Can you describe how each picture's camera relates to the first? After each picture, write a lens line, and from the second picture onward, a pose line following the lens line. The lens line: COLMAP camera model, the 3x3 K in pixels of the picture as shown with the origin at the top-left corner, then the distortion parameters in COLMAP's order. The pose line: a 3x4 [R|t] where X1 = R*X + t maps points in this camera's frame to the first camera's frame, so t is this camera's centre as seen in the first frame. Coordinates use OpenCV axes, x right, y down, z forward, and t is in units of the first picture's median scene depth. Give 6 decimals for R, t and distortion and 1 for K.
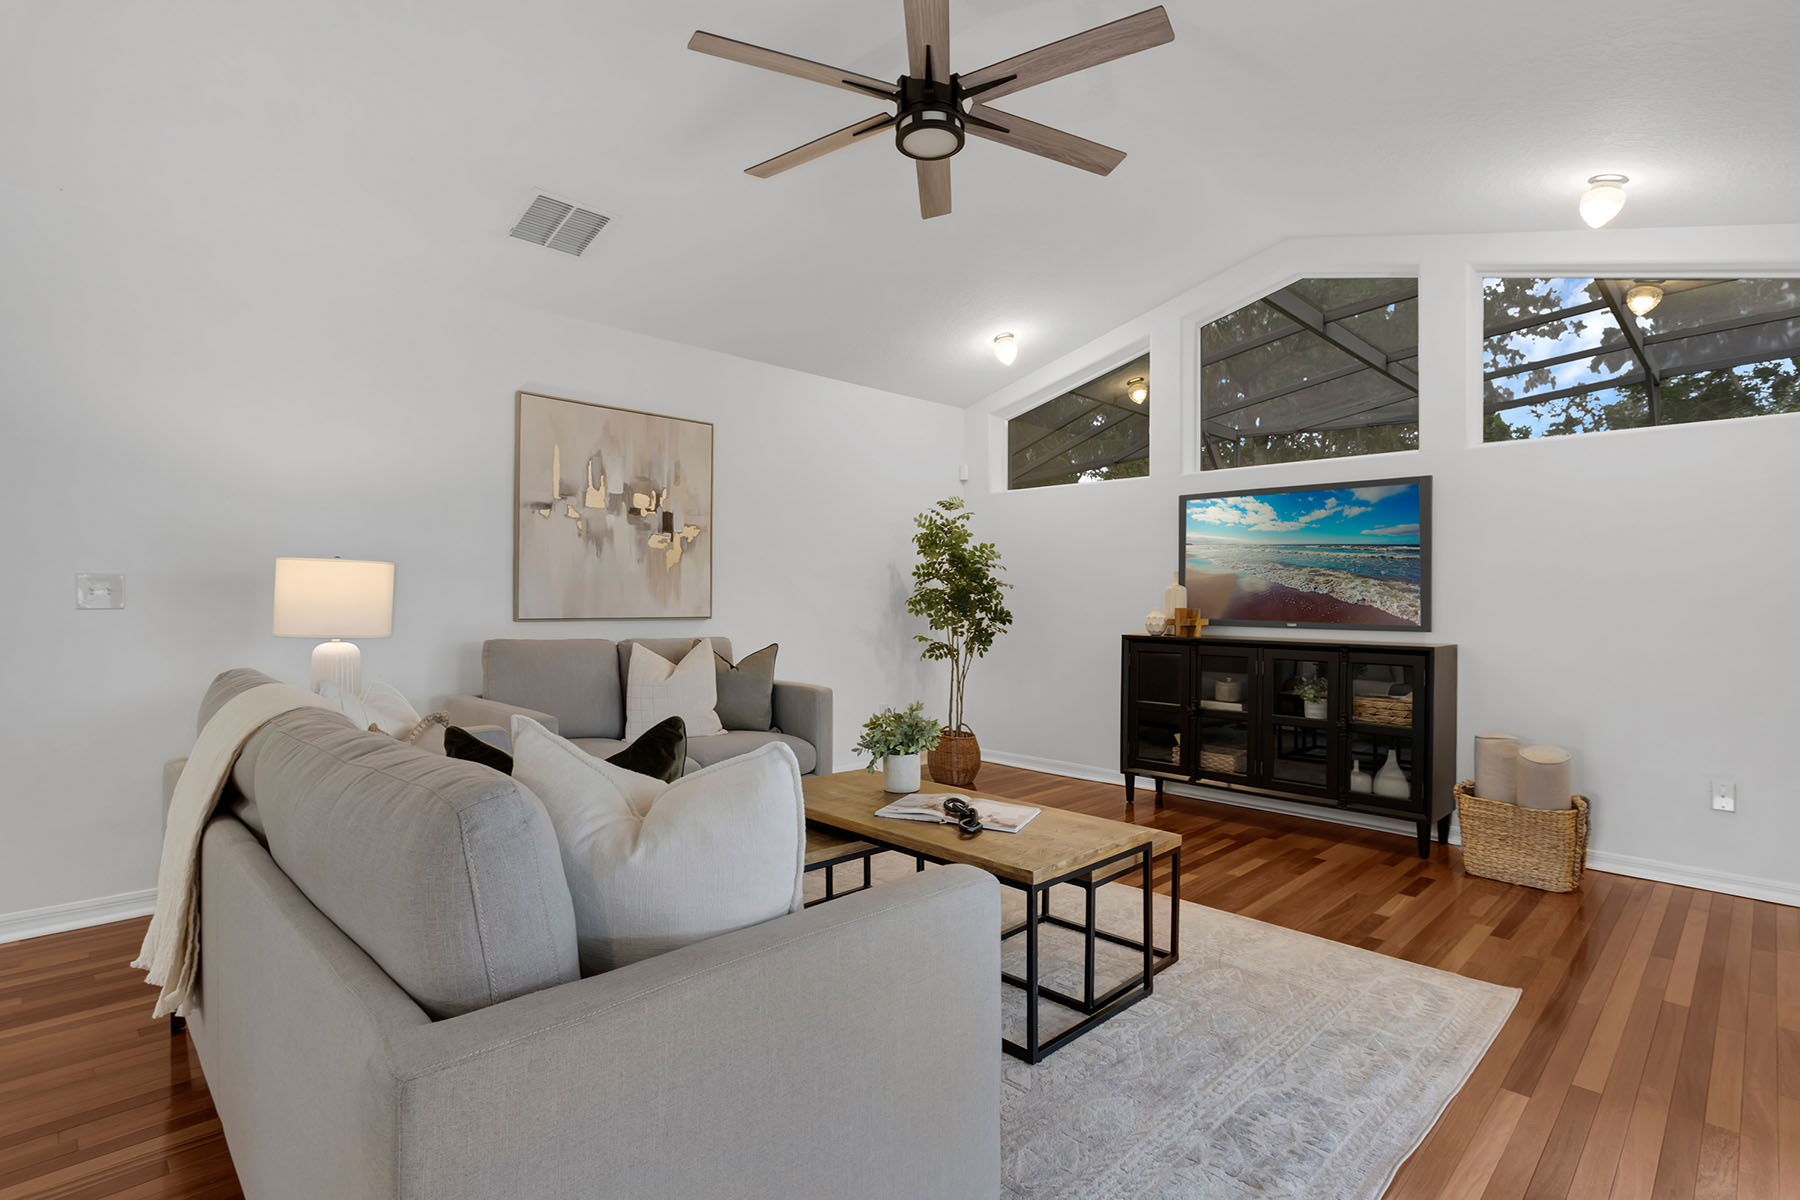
lens RADIAL K [[872.1, 0, 930.6], [0, 872.1, 603.7], [0, 0, 1]] dist [0.000714, 0.000063]
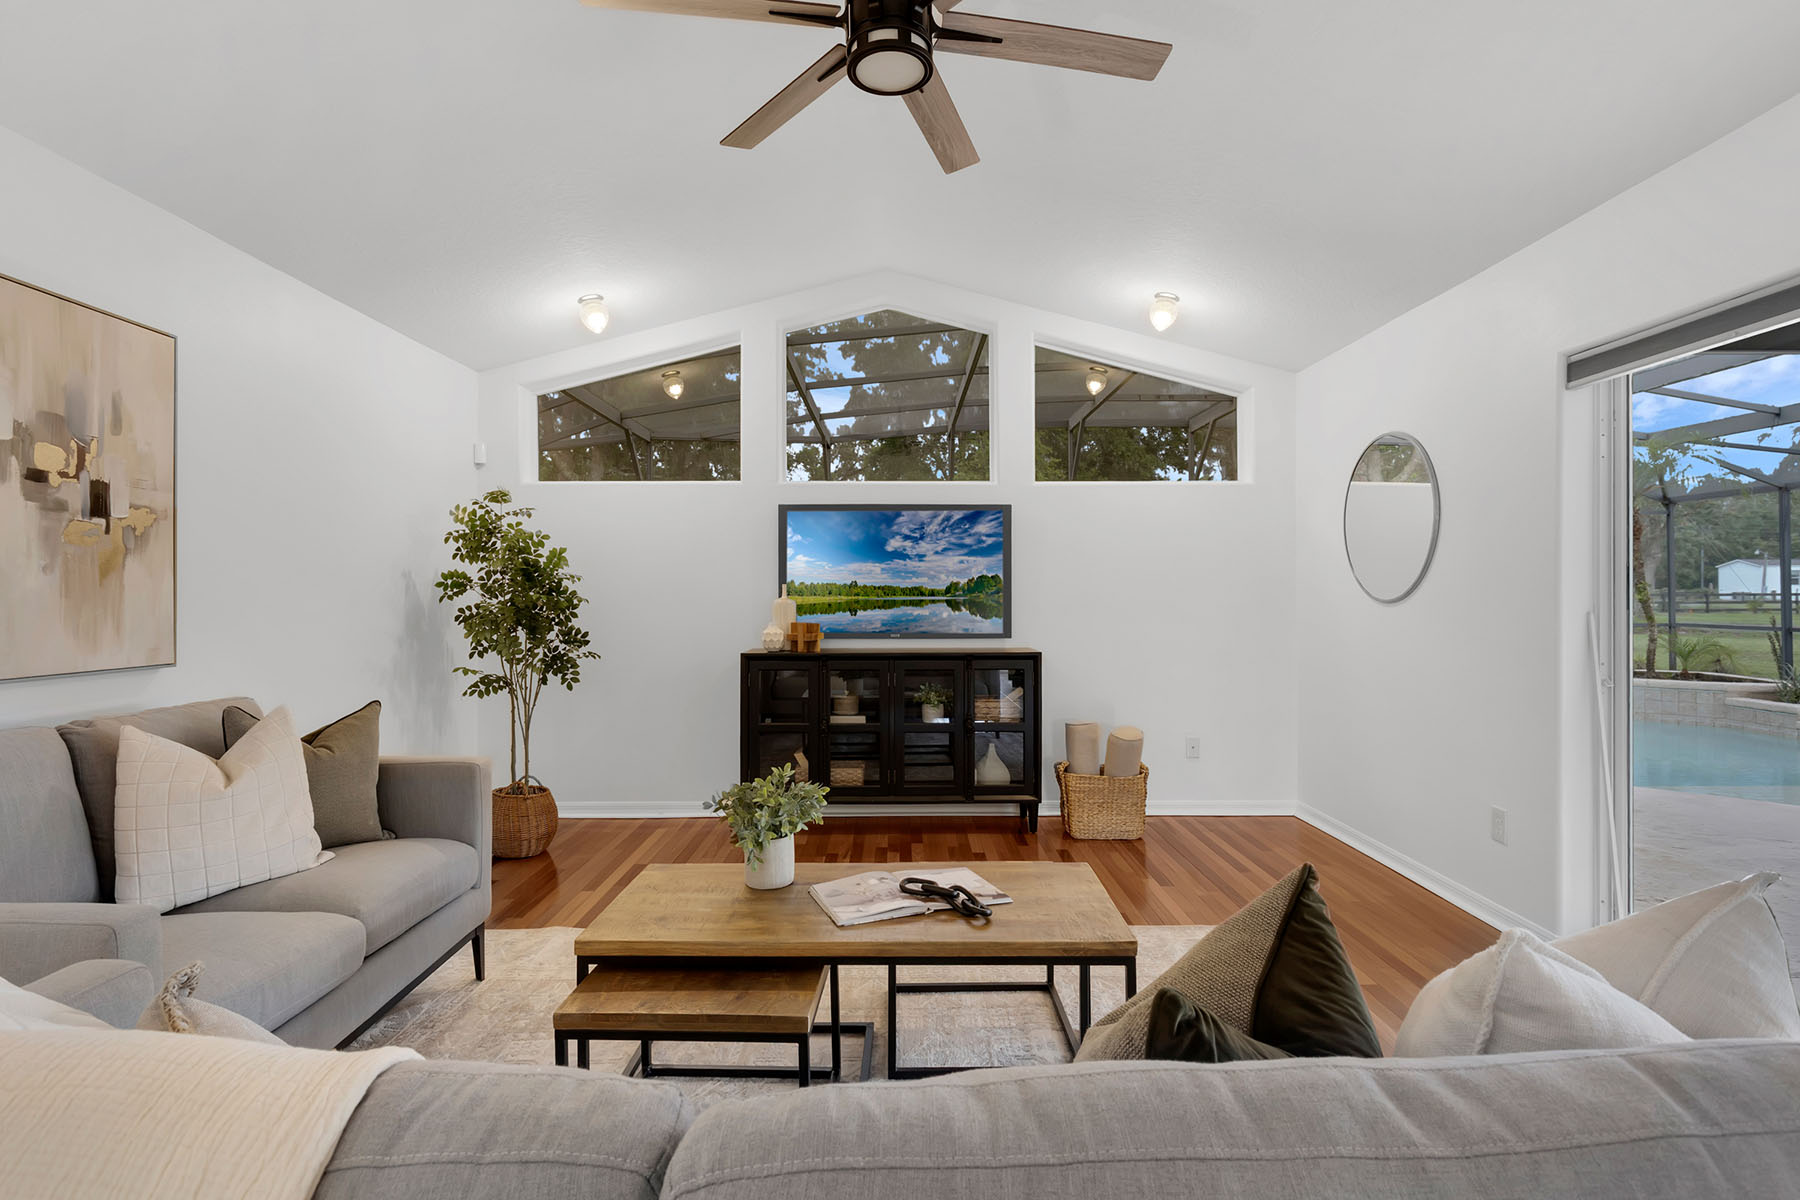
lens RADIAL K [[866.4, 0, 899.1], [0, 866.4, 592.7], [0, 0, 1]] dist [0.001605, 0.000151]
pose [[0.716789, -0.006731, 0.697258, -0.313550], [0.011981, 0.999925, -0.002663, -0.025294], [-0.697188, 0.010263, 0.716815, 0.240096]]
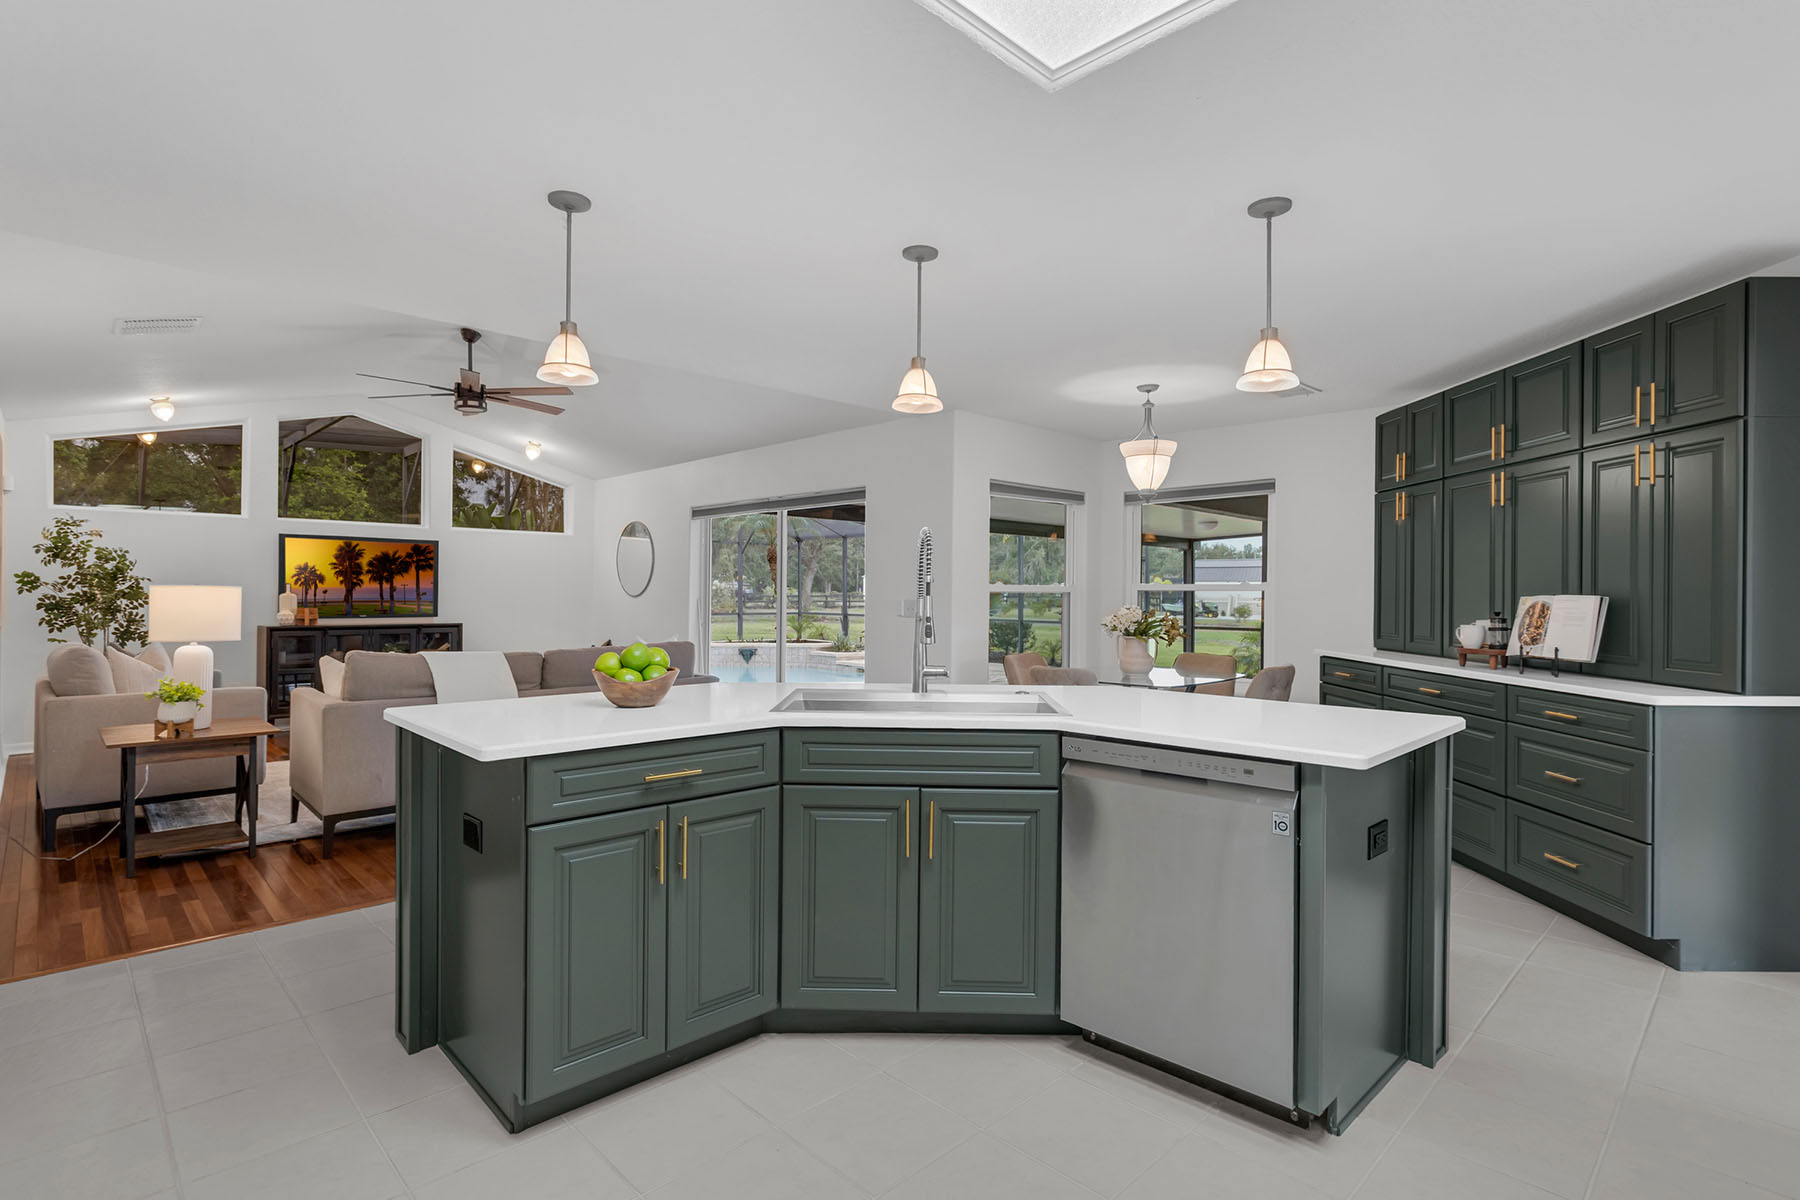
lens RADIAL K [[866.4, 0, 899.1], [0, 866.4, 592.7], [0, 0, 1]] dist [0.001605, 0.000151]
pose [[0.010147, -0.003891, 0.999941, -1.315375], [0.002724, 0.999989, 0.003863, -0.027152], [-0.999945, 0.002684, 0.010158, -0.098155]]
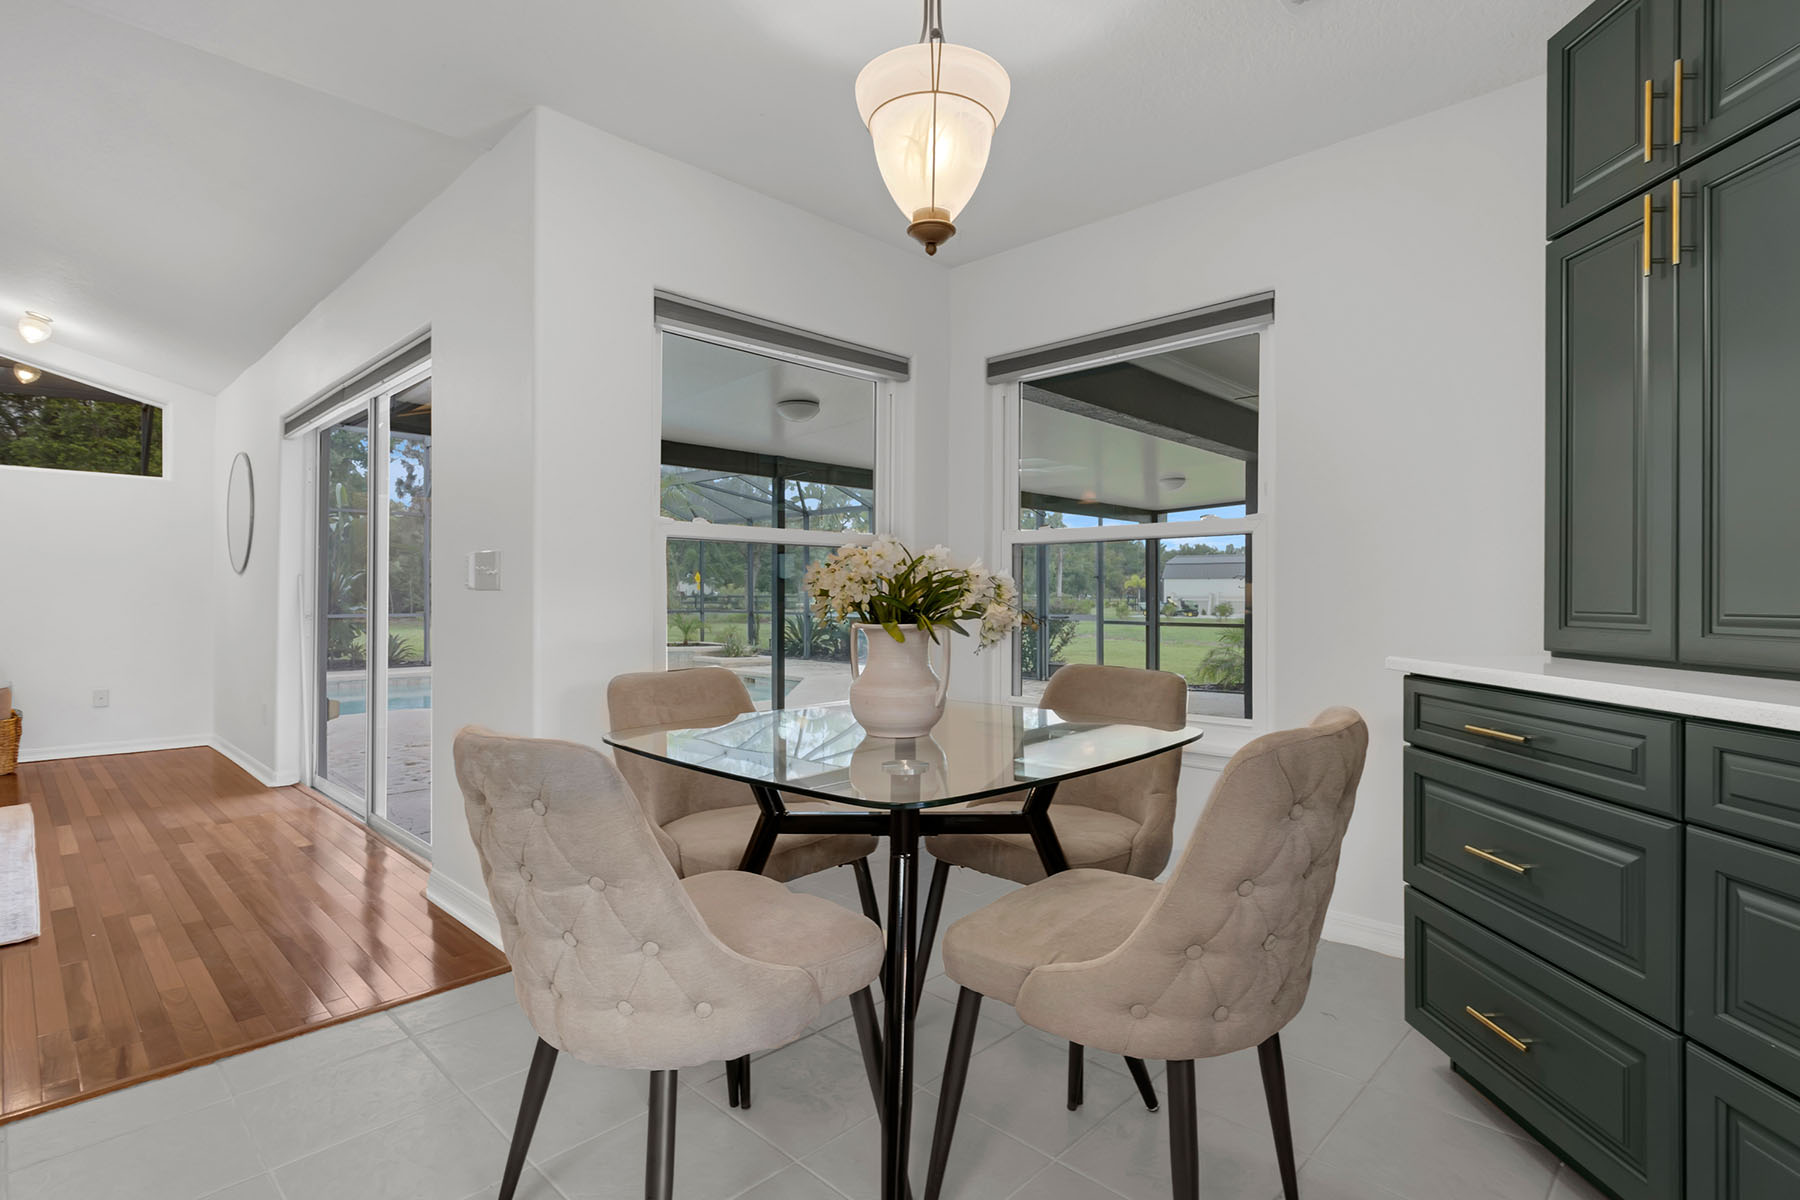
lens RADIAL K [[855.3, 0, 893.9], [0, 855.3, 595.0], [0, 0, 1]] dist [-0.001139, -0.000380]
pose [[0.002751, -0.002595, 0.999993, -0.554912], [0.008133, 0.999964, 0.002573, 0.022343], [-0.999963, 0.008126, 0.002772, -0.405701]]
